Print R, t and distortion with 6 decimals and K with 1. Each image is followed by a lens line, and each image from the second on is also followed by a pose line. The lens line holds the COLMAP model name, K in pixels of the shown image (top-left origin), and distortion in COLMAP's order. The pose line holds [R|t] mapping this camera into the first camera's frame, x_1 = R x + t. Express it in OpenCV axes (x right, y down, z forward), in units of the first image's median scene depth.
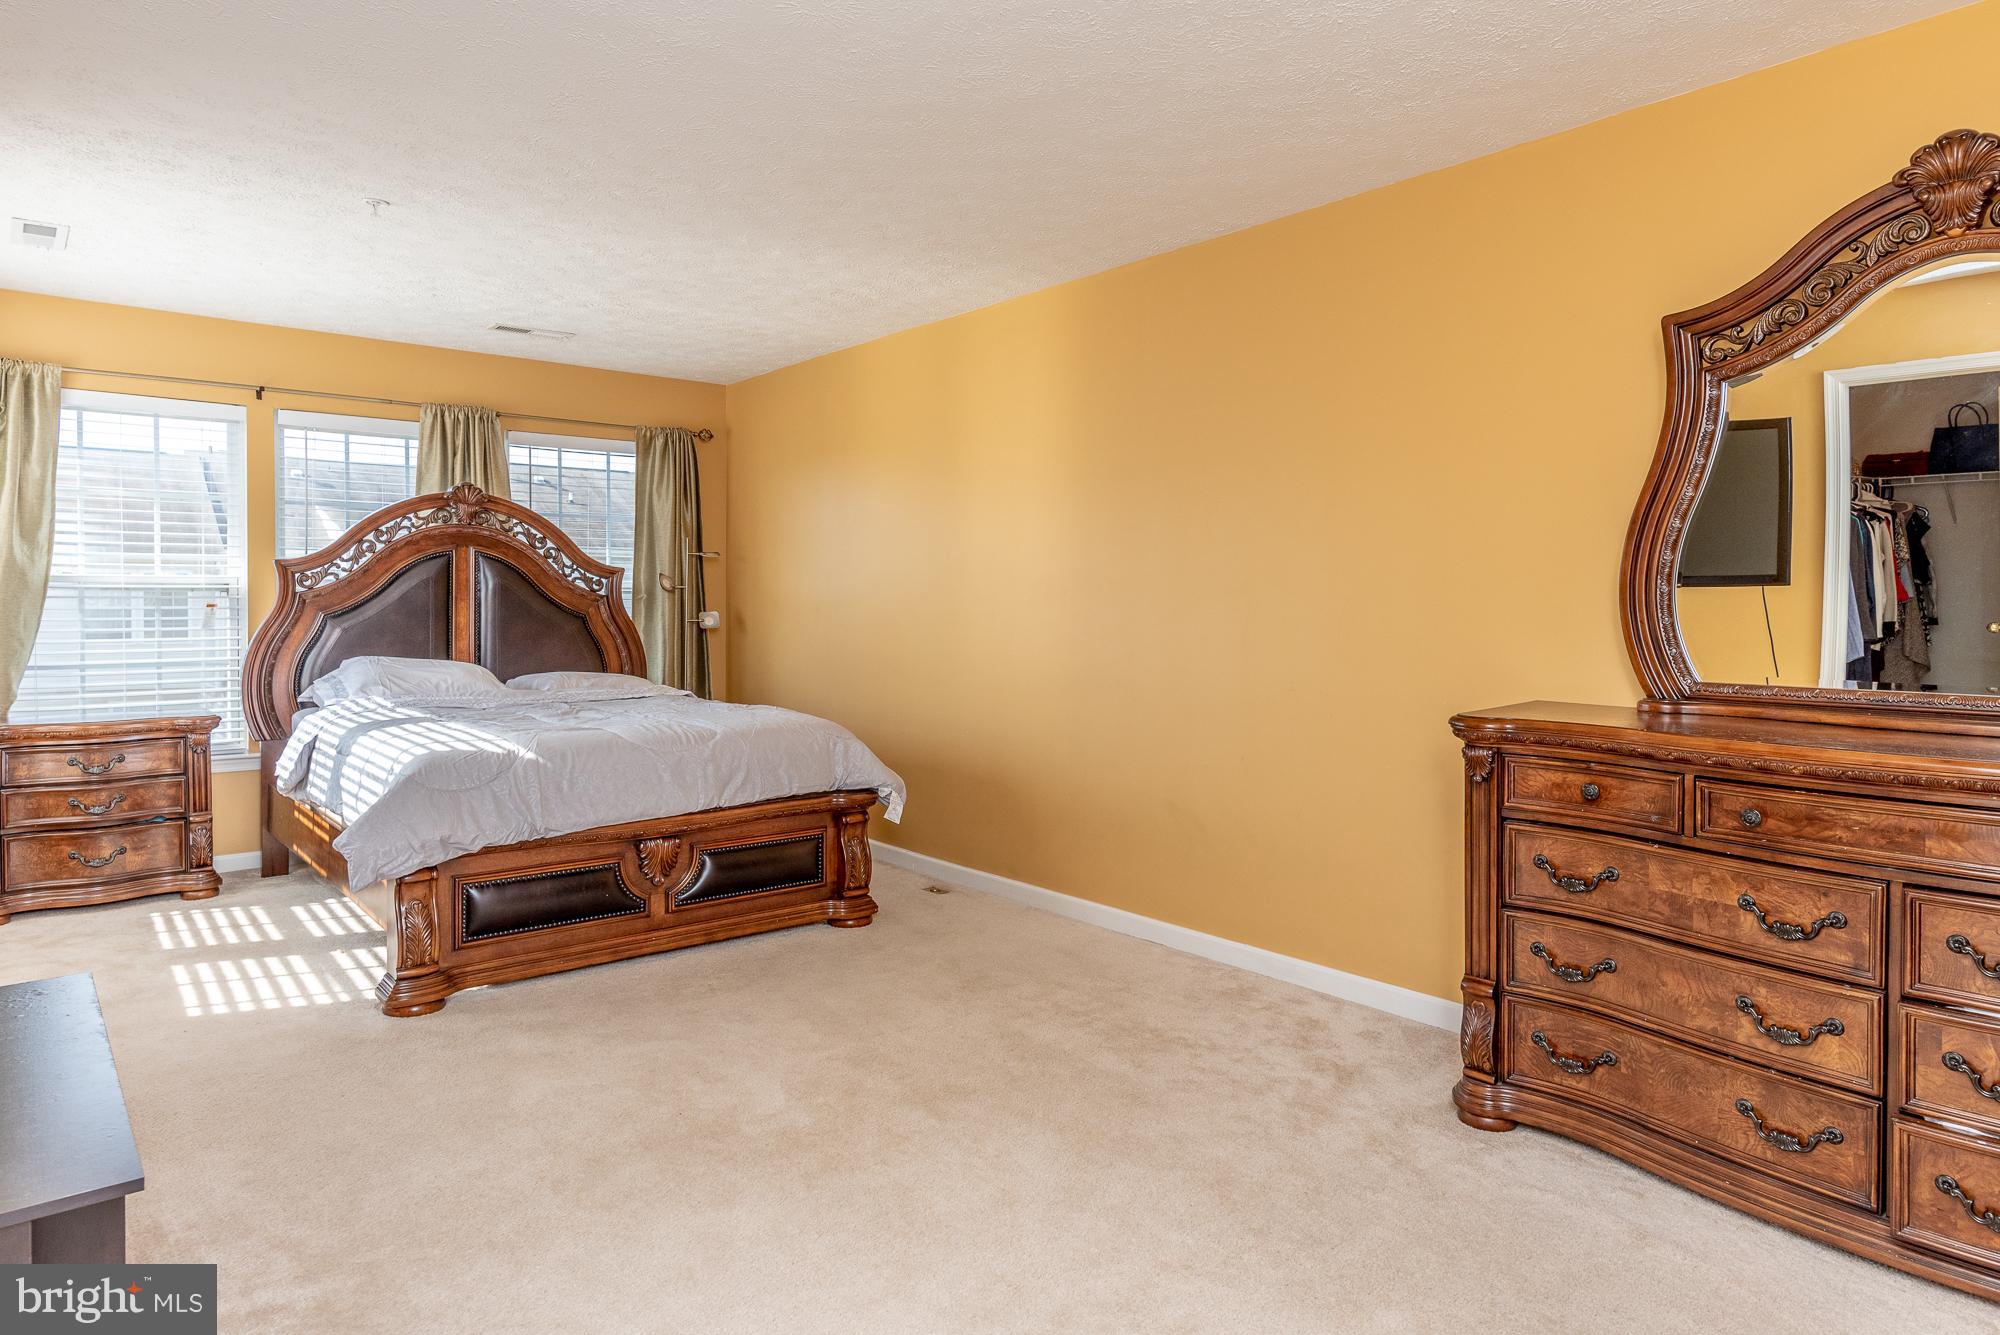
lens RADIAL K [[1147.2, 0, 1000.0], [0, 1147.2, 667.5], [0, 0, 1]] dist [0.005186, 0.002183]
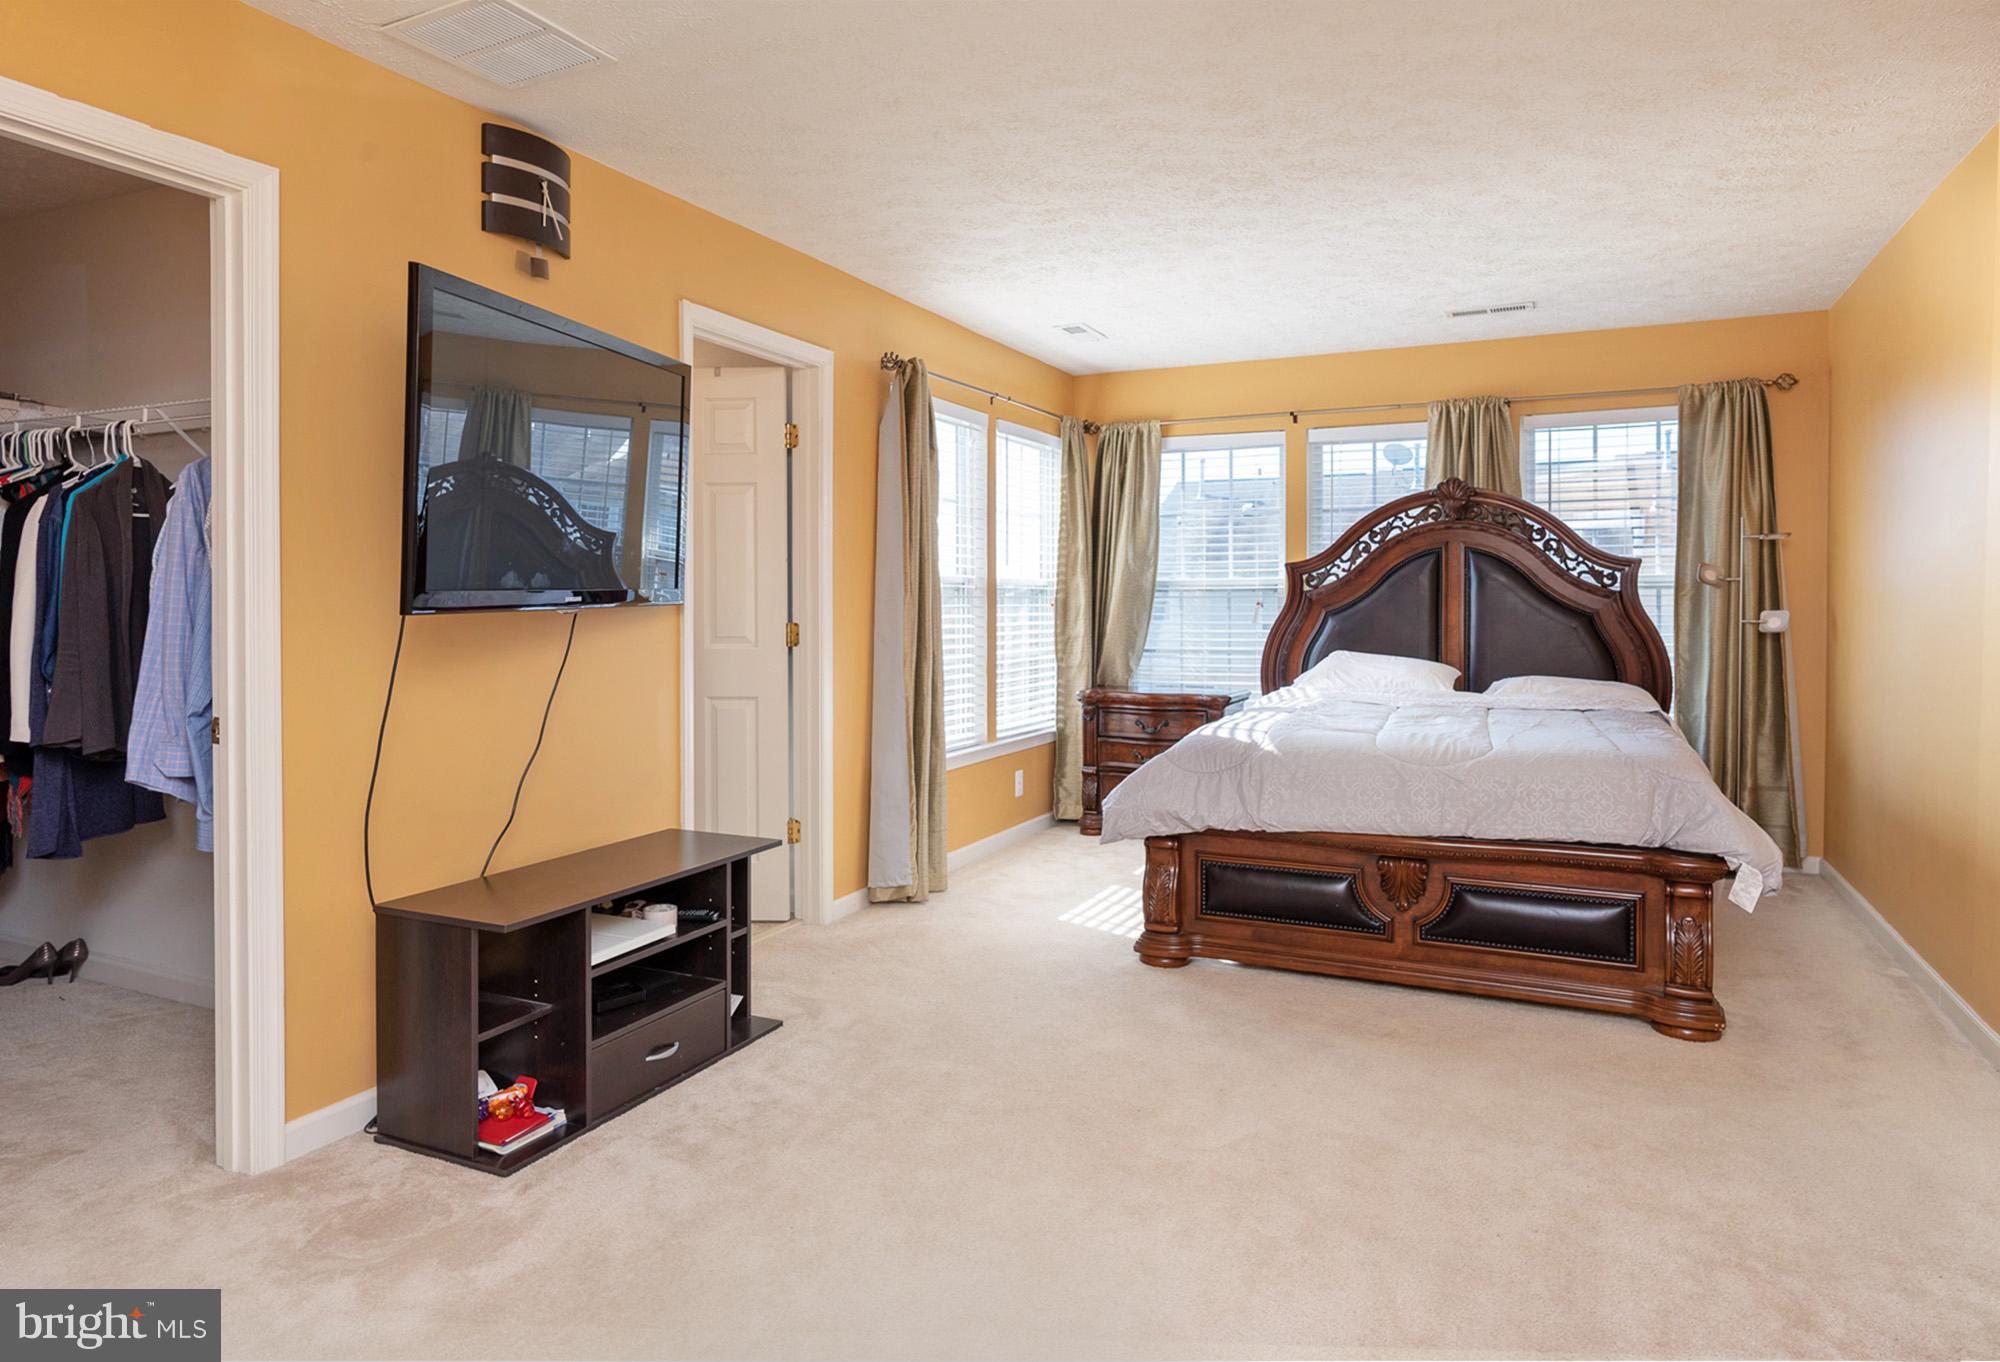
lens RADIAL K [[1205.3, 0, 1003.6], [0, 1205.3, 654.4], [0, 0, 1]] dist [-0.003108, 0.002289]
pose [[0.429358, 0.035930, -0.902419, 0.313638], [-0.049135, 0.998658, 0.016384, -0.008738], [0.901797, 0.037306, 0.430547, 0.227439]]
